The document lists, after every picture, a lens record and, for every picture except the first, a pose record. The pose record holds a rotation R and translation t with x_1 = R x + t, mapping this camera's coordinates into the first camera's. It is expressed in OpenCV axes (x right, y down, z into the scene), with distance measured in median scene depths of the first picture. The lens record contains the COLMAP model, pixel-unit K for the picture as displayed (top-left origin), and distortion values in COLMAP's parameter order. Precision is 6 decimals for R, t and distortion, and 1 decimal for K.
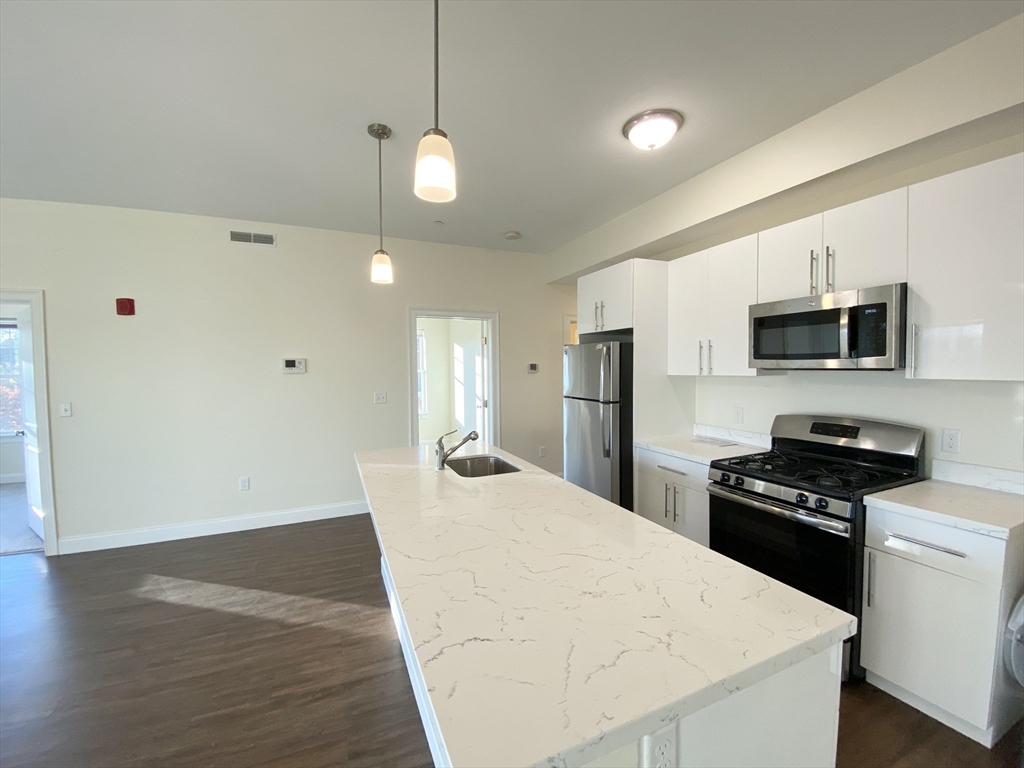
lens RADIAL K [[414.8, 0, 510.8], [0, 414.8, 383.9], [0, 0, 1]] dist [0.031688, -0.026050]
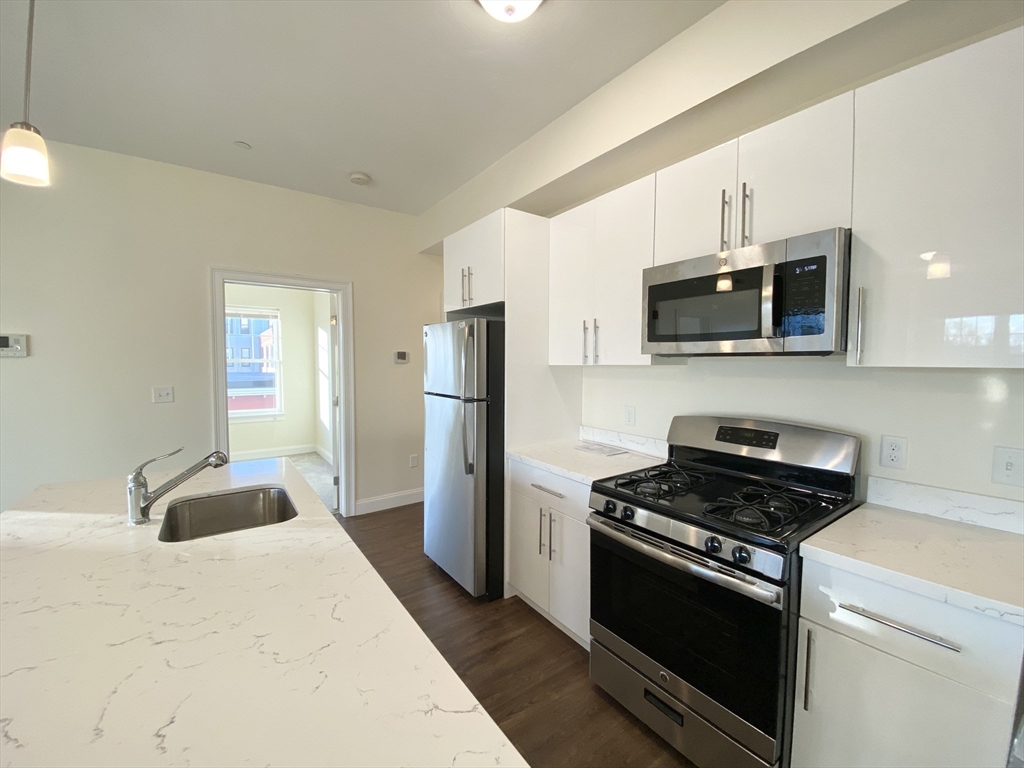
lens RADIAL K [[406.2, 0, 512.0], [0, 406.2, 384.0], [0, 0, 1]] dist [0.051671, -0.033612]
pose [[0.978480, 0.004184, 0.206297, 0.196721], [-0.006170, 0.999941, 0.008987, 0.010887], [-0.206247, -0.010067, 0.978448, 0.341417]]
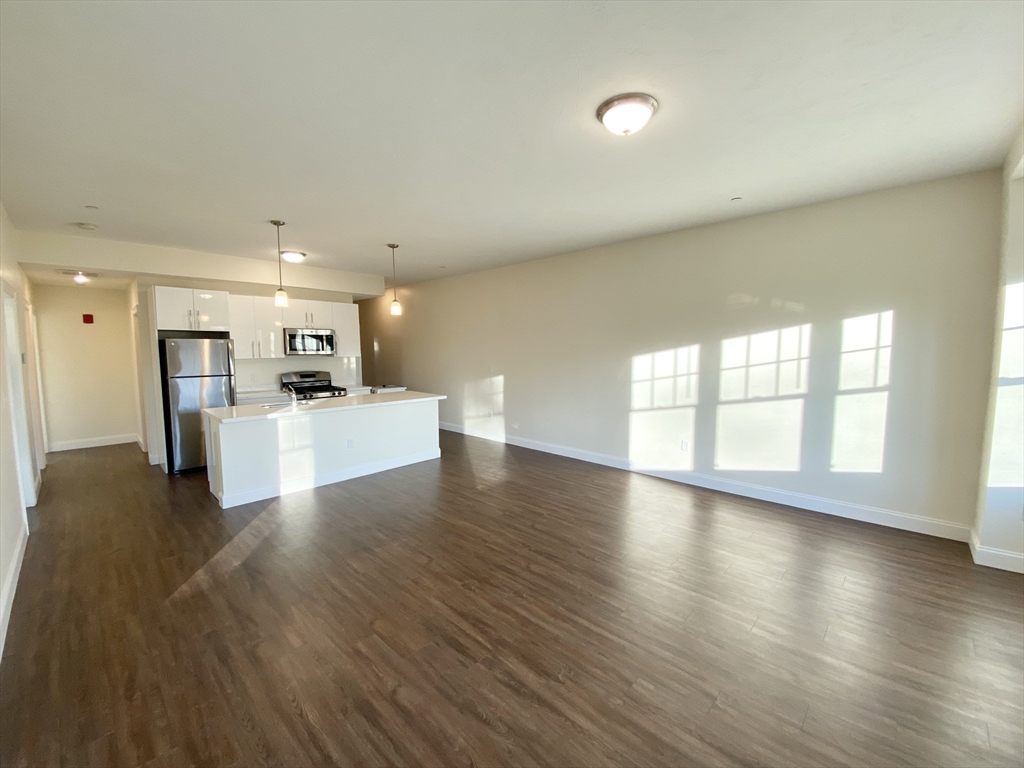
lens RADIAL K [[414.8, 0, 510.8], [0, 414.8, 383.9], [0, 0, 1]] dist [0.031688, -0.026050]
pose [[-0.387331, -0.075259, 0.918864, -2.277285], [0.040991, 0.994271, 0.098714, -0.055727], [-0.921029, 0.075900, -0.382027, 0.766670]]
